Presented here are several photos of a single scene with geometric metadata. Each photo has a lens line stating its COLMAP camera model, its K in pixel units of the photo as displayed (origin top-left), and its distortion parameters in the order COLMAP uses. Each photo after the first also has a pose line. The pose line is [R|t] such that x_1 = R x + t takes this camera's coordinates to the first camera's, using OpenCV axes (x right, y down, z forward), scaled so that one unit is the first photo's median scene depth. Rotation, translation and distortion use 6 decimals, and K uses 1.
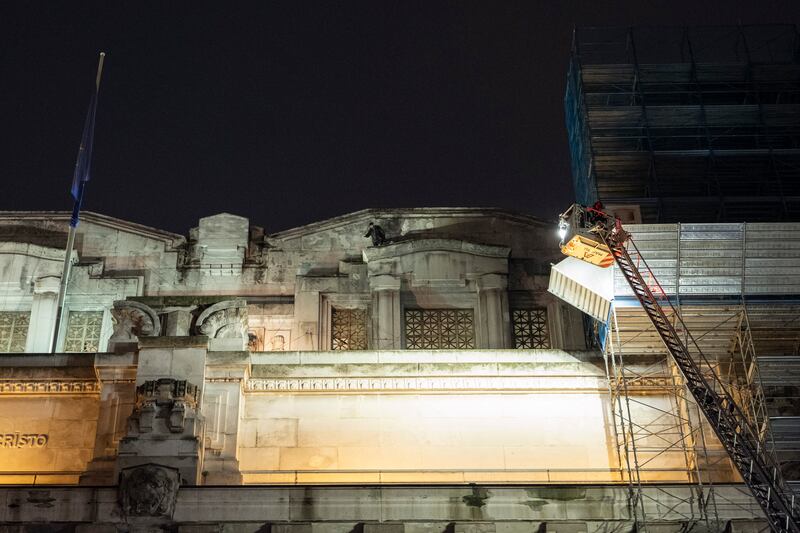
lens RADIAL K [[1559.9, 0, 350.1], [0, 1559.9, 269.1], [0, 0, 1]] dist [0.051571, 0.000000]
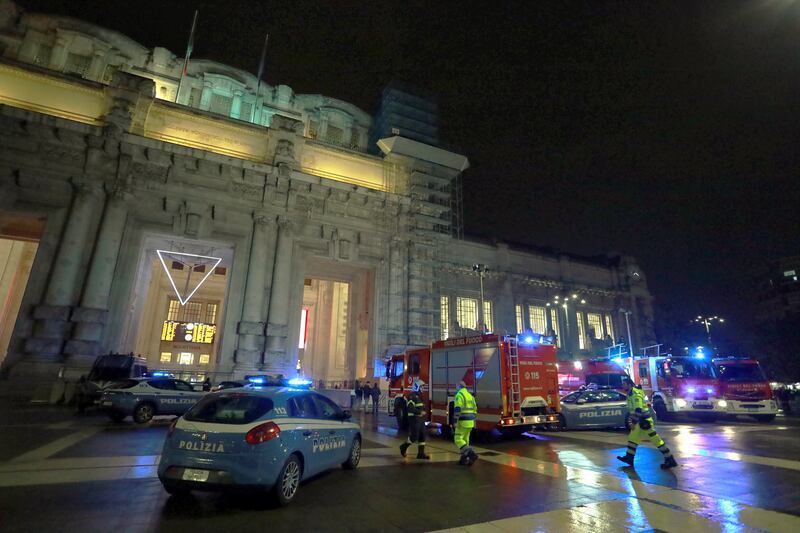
lens RADIAL K [[401.2, 0, 397.6], [0, 401.2, 255.5], [0, 0, 1]] dist [-0.032696, 0.000233]
pose [[0.895516, 0.150289, 0.418884, -0.193703], [-0.306358, 0.890906, 0.335309, -0.080522], [-0.322792, -0.428603, 0.843863, -0.104216]]
